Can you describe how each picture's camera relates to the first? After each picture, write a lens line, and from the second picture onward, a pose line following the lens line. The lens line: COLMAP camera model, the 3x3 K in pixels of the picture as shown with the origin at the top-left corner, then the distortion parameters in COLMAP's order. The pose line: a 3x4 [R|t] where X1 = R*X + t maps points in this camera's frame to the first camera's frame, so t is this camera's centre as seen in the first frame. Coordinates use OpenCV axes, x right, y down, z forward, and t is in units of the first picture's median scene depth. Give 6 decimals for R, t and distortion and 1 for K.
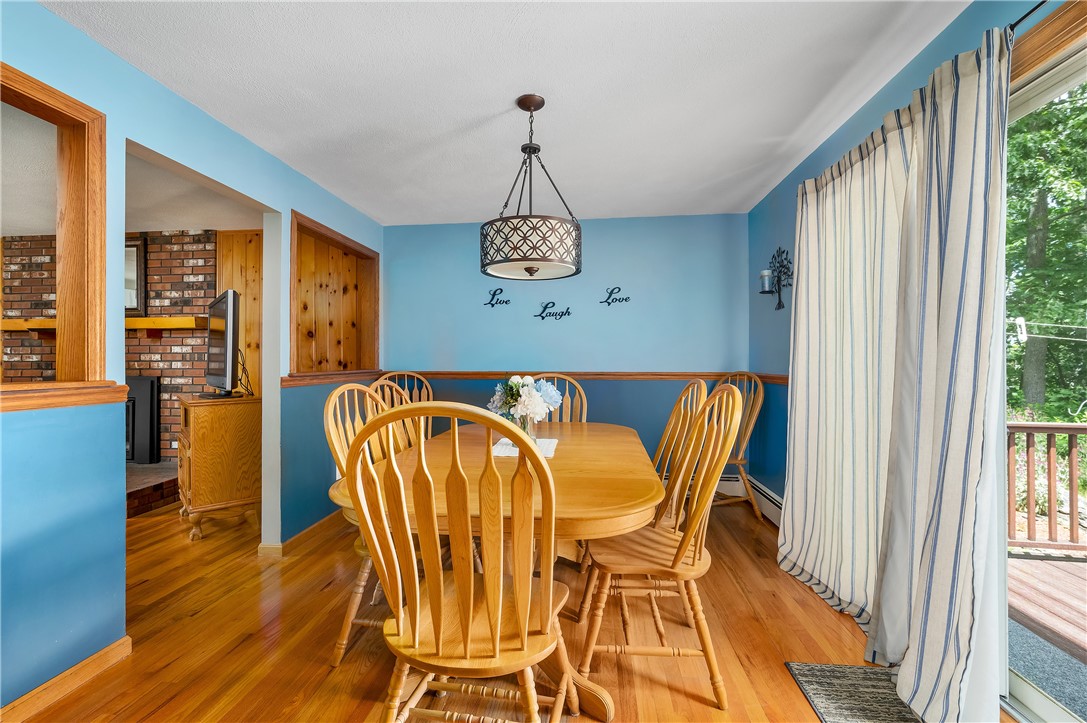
lens RADIAL K [[486.1, 0, 534.2], [0, 486.1, 358.9], [0, 0, 1]] dist [0.000340, -0.001000]
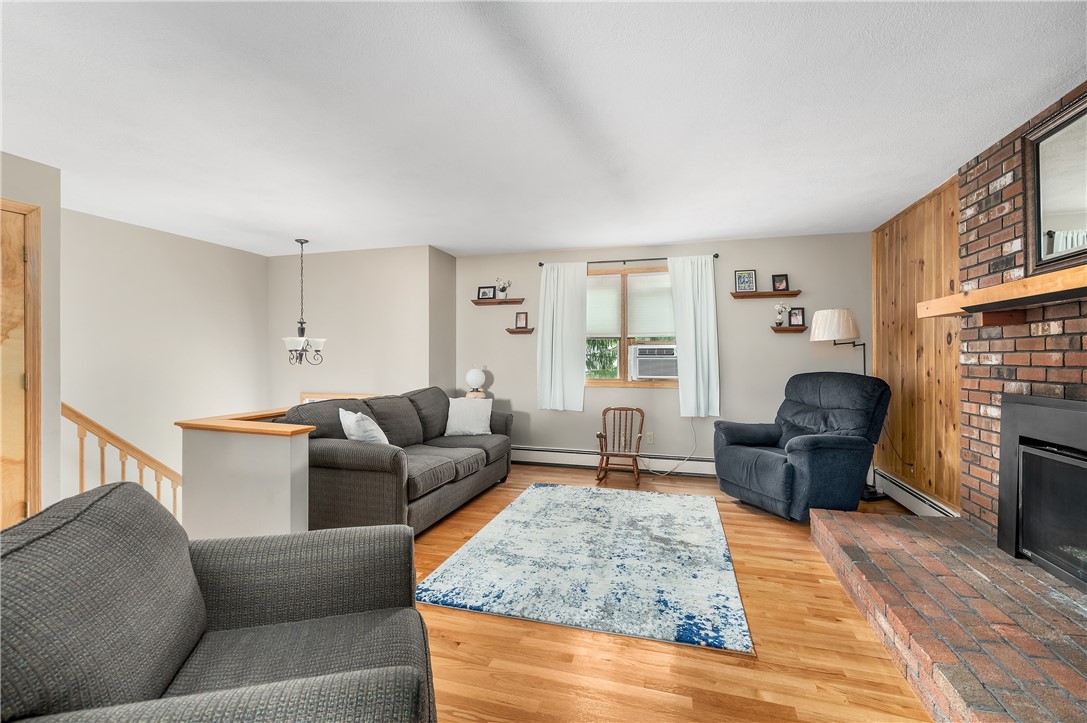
lens RADIAL K [[486.1, 0, 535.4], [0, 486.1, 356.9], [0, 0, 1]] dist [0.000340, -0.001000]
pose [[-0.182984, 0.001425, -0.983115, -0.380834], [0.007715, 0.999970, 0.000014, -0.009222], [0.983086, -0.007582, -0.182990, 0.596220]]
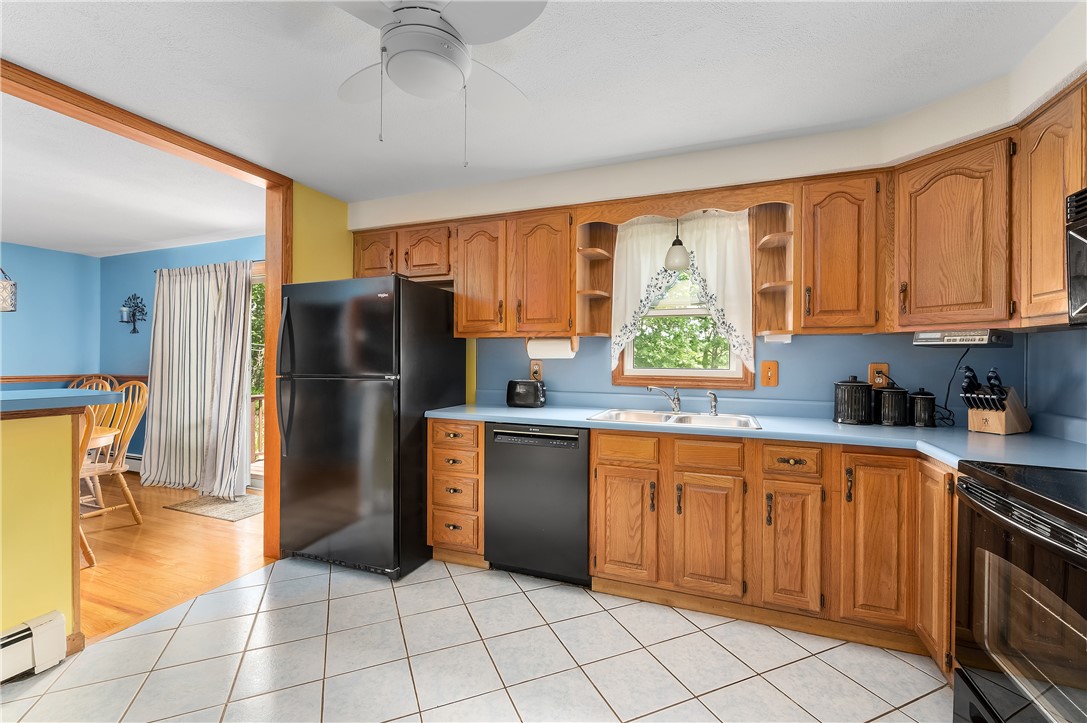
lens RADIAL K [[440.4, 0, 553.1], [0, 440.4, 357.7], [0, 0, 1]] dist [-0.002517, -0.001804]
pose [[0.247036, 0.002039, 0.969004, -0.390433], [-0.013892, 0.999902, 0.001438, -0.032818], [-0.968907, -0.013817, 0.247040, -0.482320]]
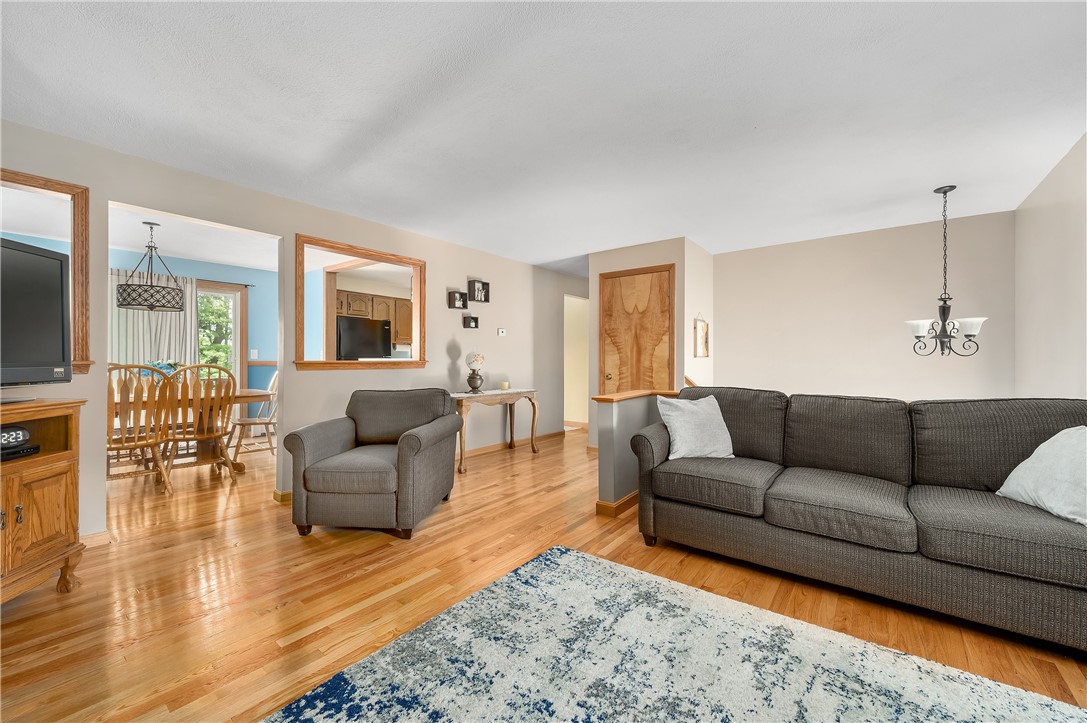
lens RADIAL K [[441.4, 0, 553.3], [0, 441.4, 361.7], [0, 0, 1]] dist [-0.003111, -0.000171]
pose [[-0.855270, 0.000700, 0.518182, -1.164095], [-0.003308, 0.999971, -0.006811, 0.020791], [-0.518172, -0.007539, -0.855243, 0.845044]]
